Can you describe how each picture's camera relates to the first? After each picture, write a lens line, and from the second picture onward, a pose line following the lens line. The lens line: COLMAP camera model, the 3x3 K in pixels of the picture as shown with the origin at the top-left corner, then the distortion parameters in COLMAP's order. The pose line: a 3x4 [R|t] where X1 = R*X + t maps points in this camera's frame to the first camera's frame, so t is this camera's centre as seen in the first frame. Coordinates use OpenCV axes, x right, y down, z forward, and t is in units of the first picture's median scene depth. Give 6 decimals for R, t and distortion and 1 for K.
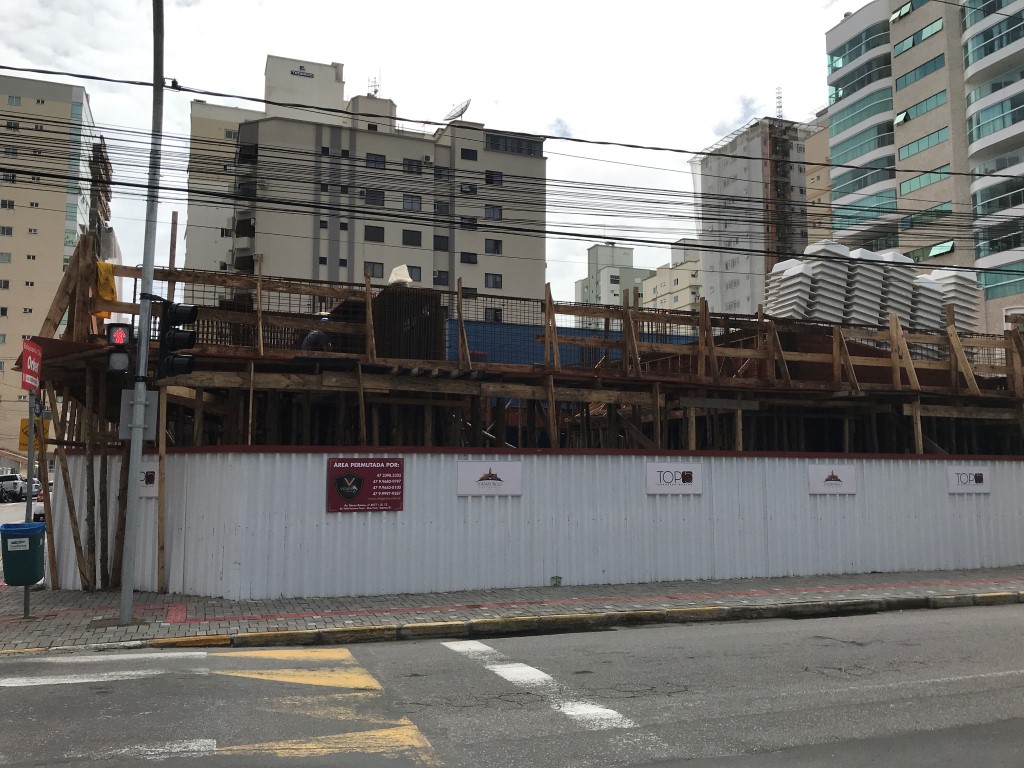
lens RADIAL K [[855.2, 0, 506.1], [0, 855.2, 377.3], [0, 0, 1]] dist [0.070958, -0.082606]
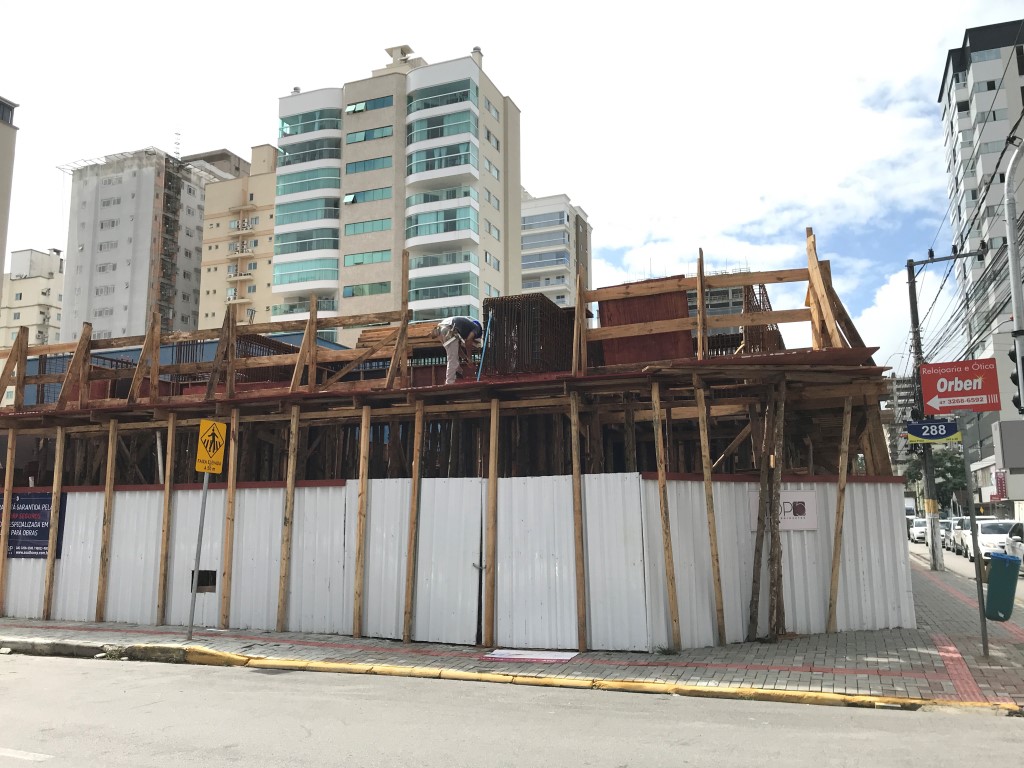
lens RADIAL K [[855.2, 0, 507.4], [0, 855.2, 374.1], [0, 0, 1]] dist [0.070958, -0.082606]
pose [[0.682363, 0.121766, 0.720801, -0.174366], [-0.082411, 0.992557, -0.089658, 0.009325], [-0.726354, 0.001778, 0.687319, 0.081390]]
